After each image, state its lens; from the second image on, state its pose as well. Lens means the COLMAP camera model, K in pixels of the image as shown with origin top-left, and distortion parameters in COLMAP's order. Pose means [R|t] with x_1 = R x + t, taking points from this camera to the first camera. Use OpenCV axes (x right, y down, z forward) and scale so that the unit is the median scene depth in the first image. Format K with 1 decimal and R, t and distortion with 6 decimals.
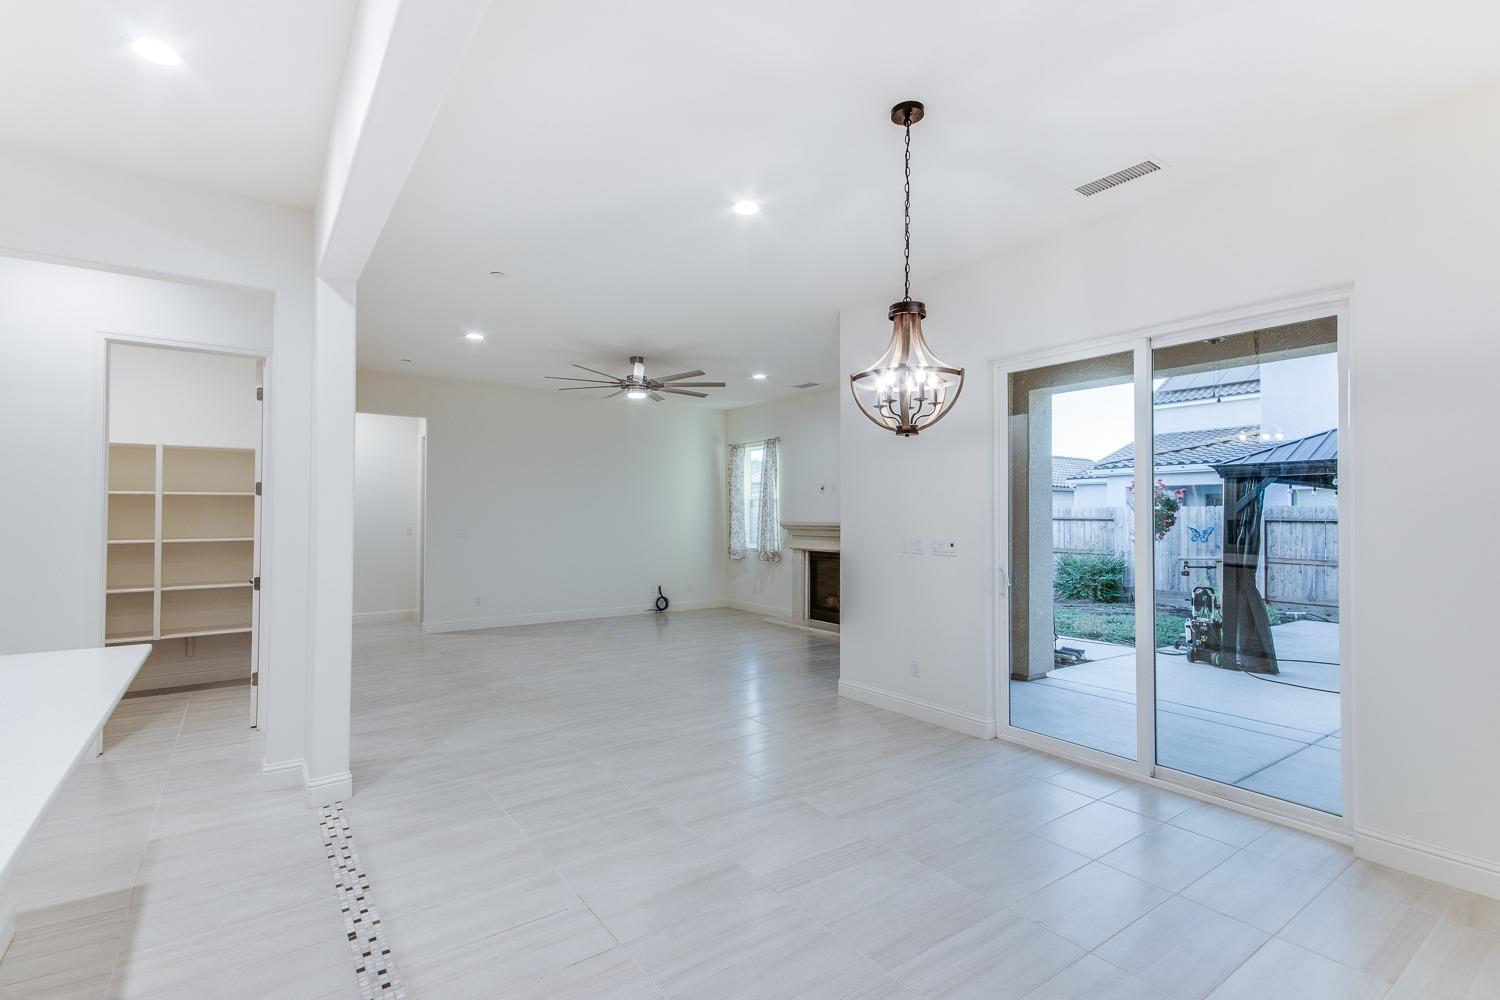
lens RADIAL K [[690.5, 0, 746.9], [0, 690.5, 505.5], [0, 0, 1]] dist [0.019569, -0.006523]
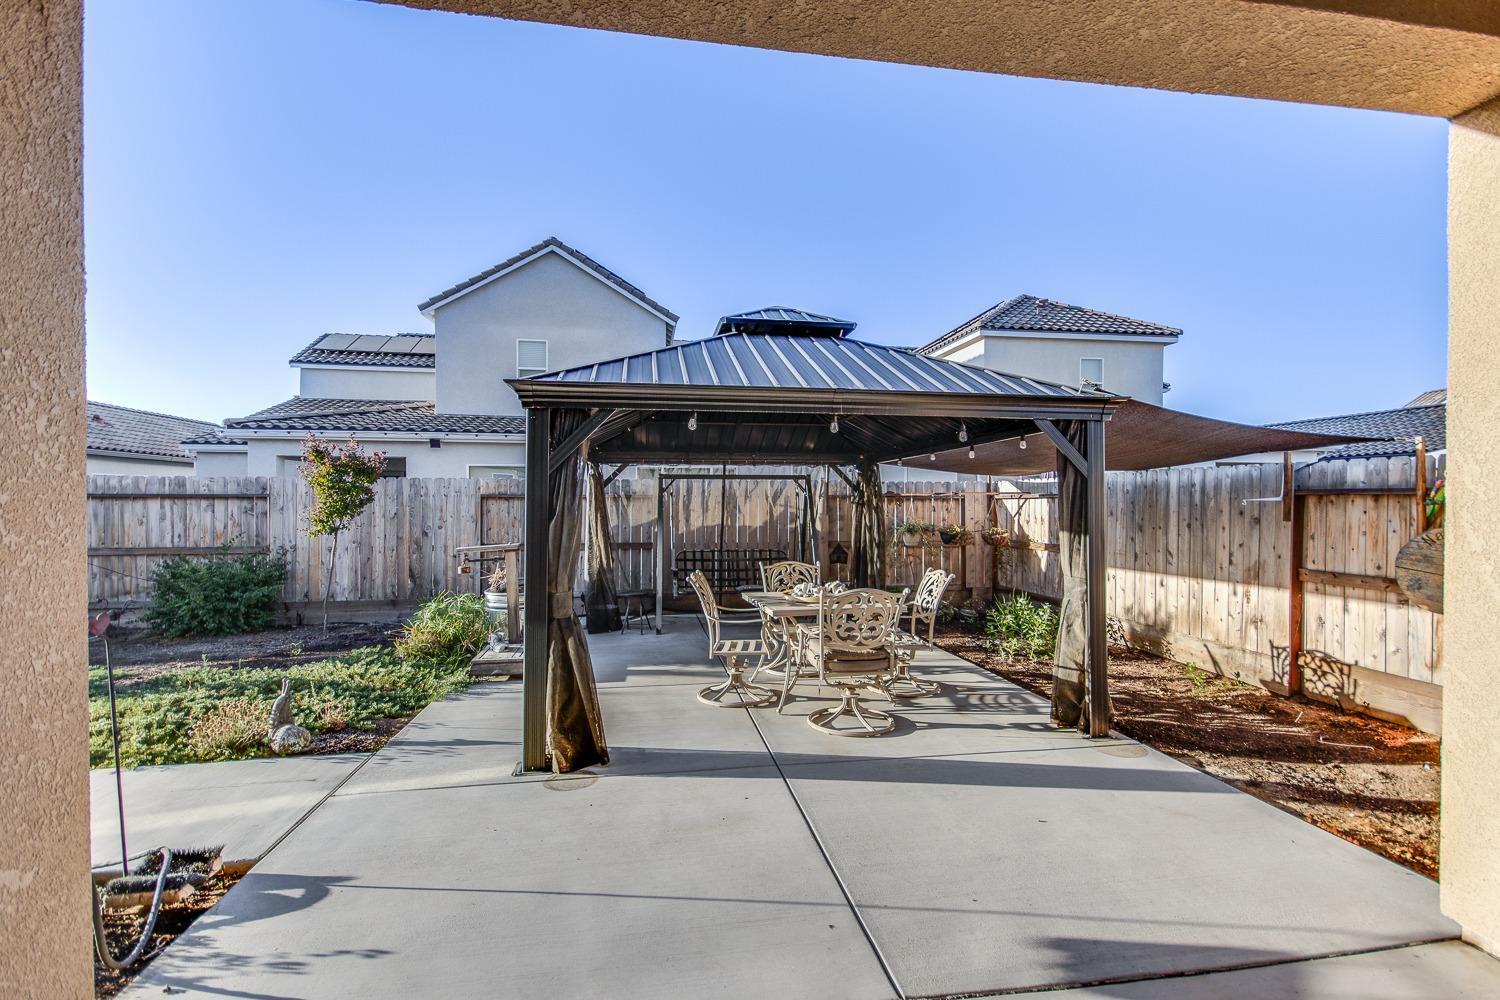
lens RADIAL K [[687.0, 0, 754.5], [0, 687.0, 506.7], [0, 0, 1]] dist [0.017490, 0.000437]
pose [[0.436426, -0.011538, 0.899666, 0.215105], [-0.010721, 0.999780, 0.018023, 0.017330], [-0.899676, -0.017511, 0.436206, 0.451115]]
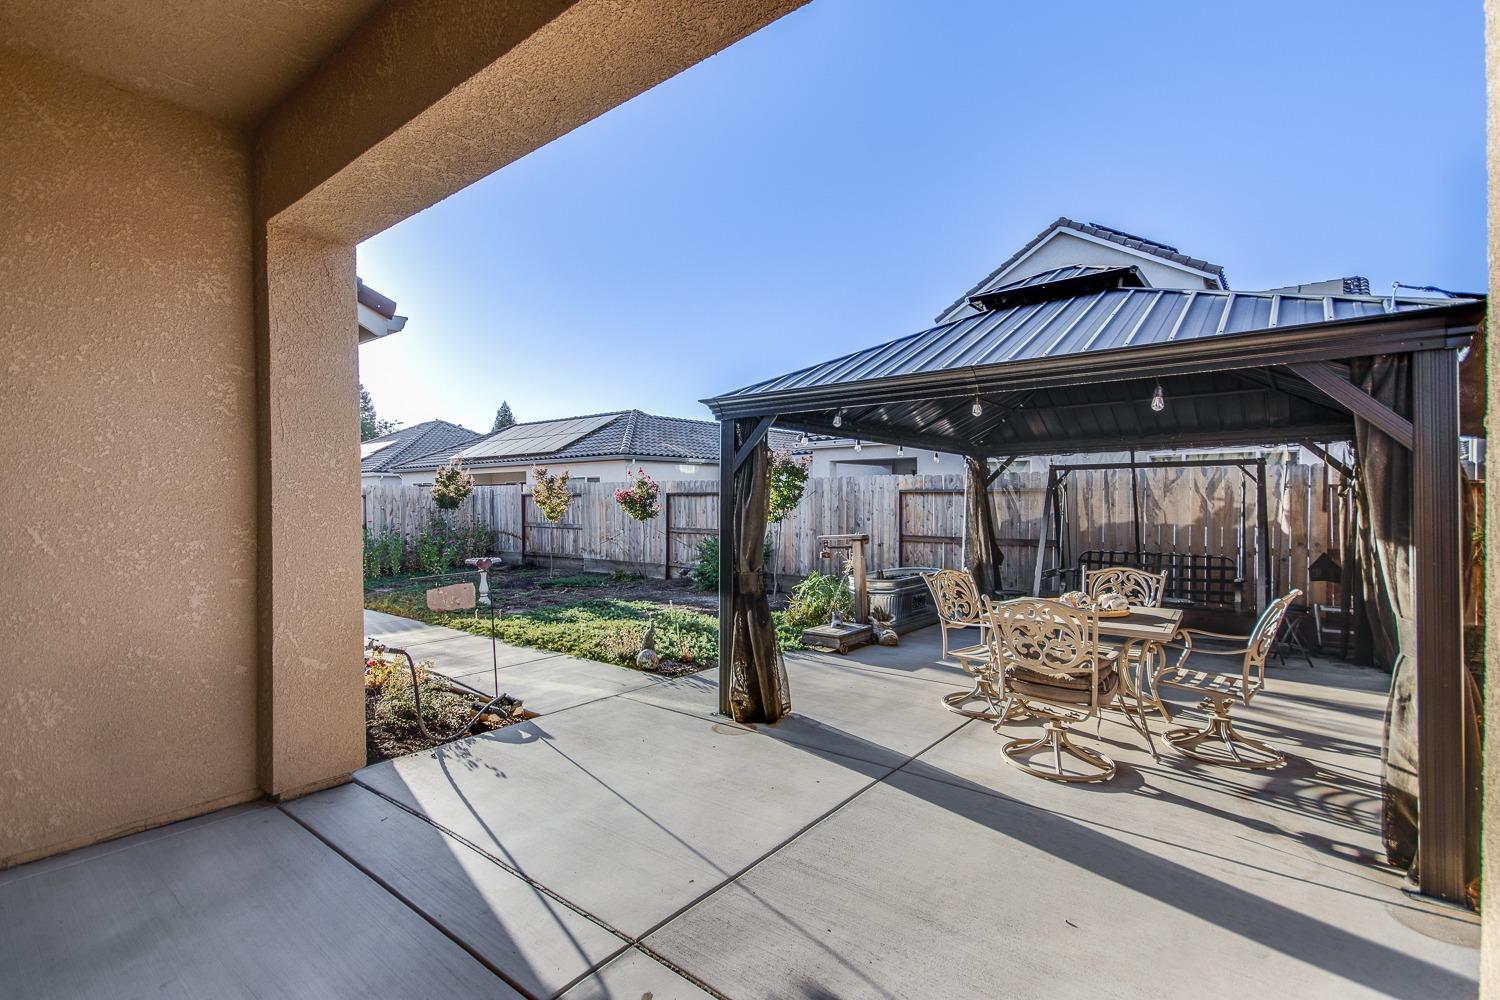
lens RADIAL K [[687.0, 0, 754.5], [0, 687.0, 506.7], [0, 0, 1]] dist [0.017490, 0.000437]
pose [[0.959720, -0.013660, 0.280626, 0.388227], [0.006226, 0.999606, 0.027364, 0.017042], [-0.280889, -0.024515, 0.959427, 0.276967]]
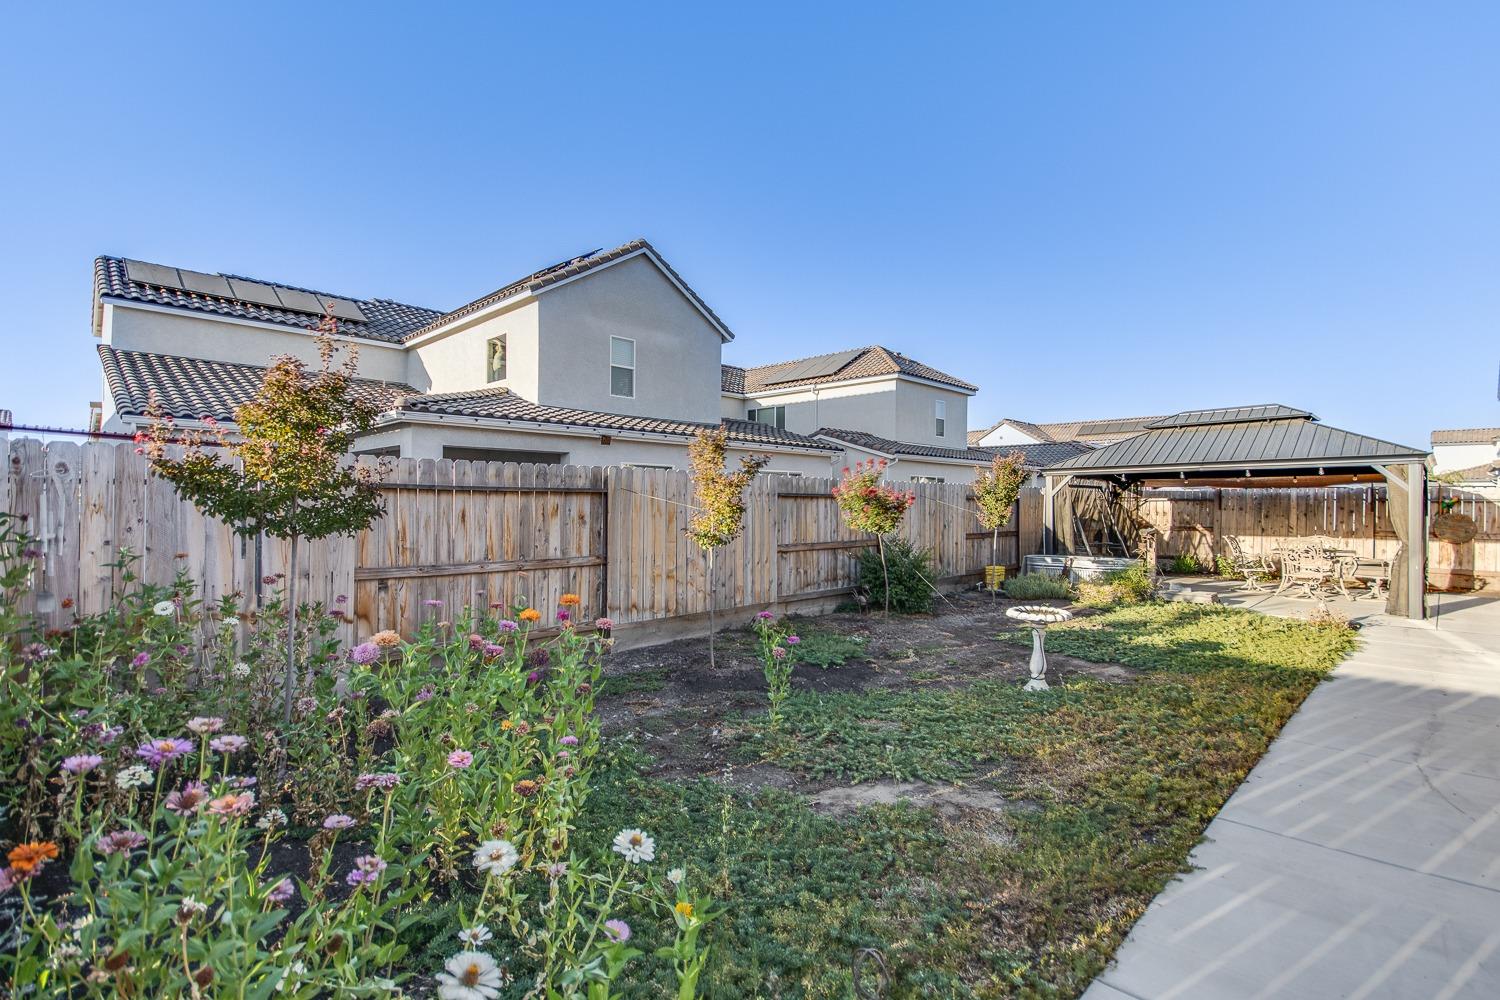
lens RADIAL K [[690.5, 0, 746.9], [0, 690.5, 505.5], [0, 0, 1]] dist [0.019569, -0.006523]
pose [[-0.166042, -0.011976, 0.986046, -0.237230], [-0.018489, 0.999788, 0.009030, 0.033860], [-0.985945, -0.016731, -0.166228, 1.716121]]
